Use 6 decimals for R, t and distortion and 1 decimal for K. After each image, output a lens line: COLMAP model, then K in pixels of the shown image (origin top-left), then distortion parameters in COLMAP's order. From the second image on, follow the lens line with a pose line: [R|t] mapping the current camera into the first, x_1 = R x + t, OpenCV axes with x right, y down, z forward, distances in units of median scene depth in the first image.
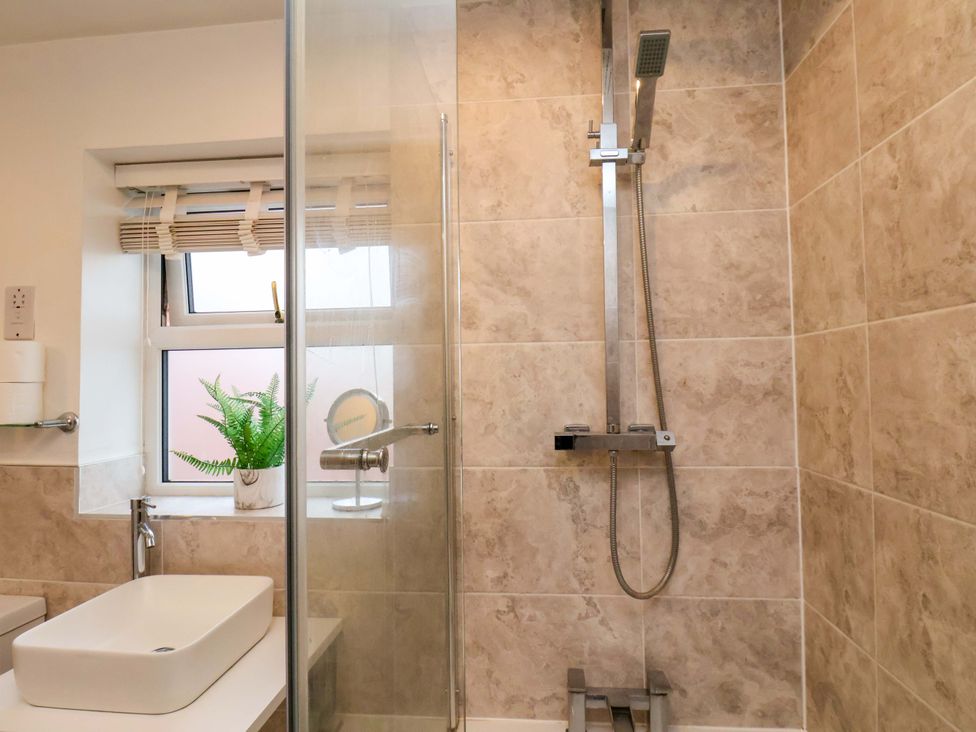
lens RADIAL K [[512.7, 0, 489.2], [0, 512.7, 370.1], [0, 0, 1]] dist [0.006835, -0.016101]
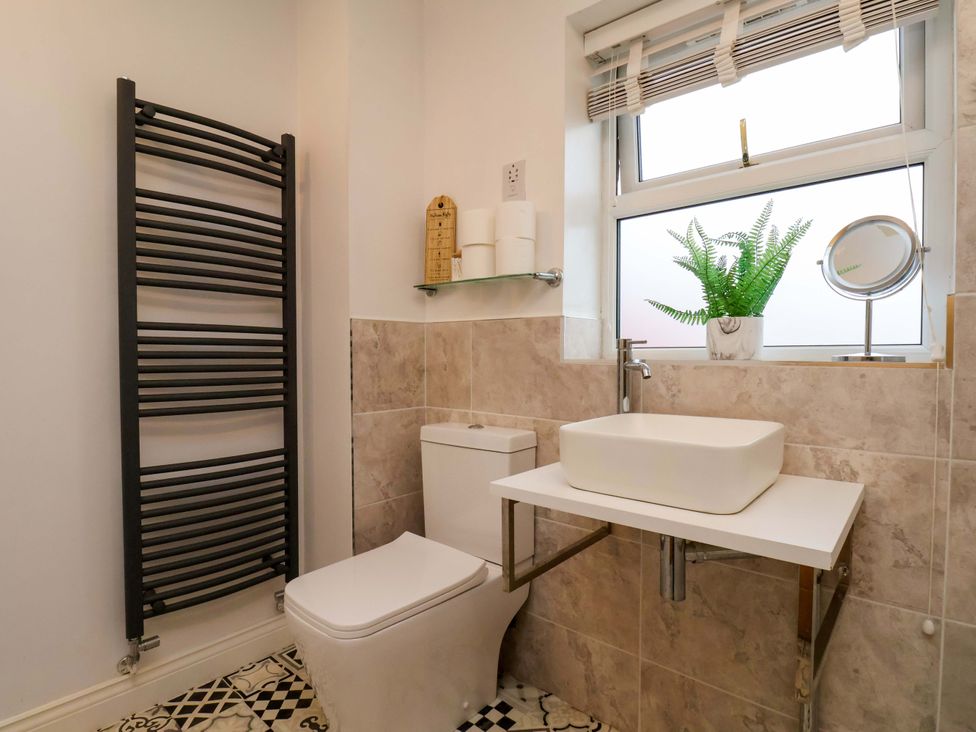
lens RADIAL K [[512.7, 0, 489.2], [0, 512.7, 370.1], [0, 0, 1]] dist [0.006835, -0.016101]
pose [[0.814694, 0.030313, -0.579099, -0.293714], [0.007344, 0.998013, 0.062572, 0.235126], [0.579845, -0.055230, 0.812853, 0.005837]]
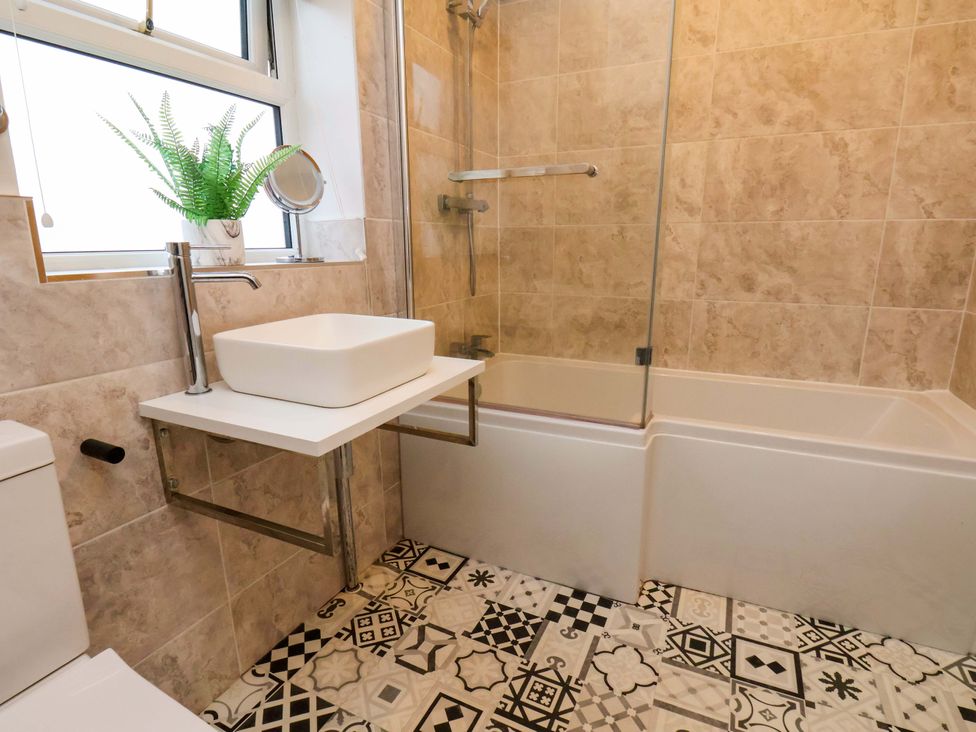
lens RADIAL K [[510.7, 0, 488.8], [0, 510.7, 367.7], [0, 0, 1]] dist [0.008978, -0.018938]
pose [[0.350297, -0.210100, 0.912770, -1.209965], [-0.029893, 0.971513, 0.235094, 0.228219], [-0.936161, -0.109638, 0.334038, 0.268536]]
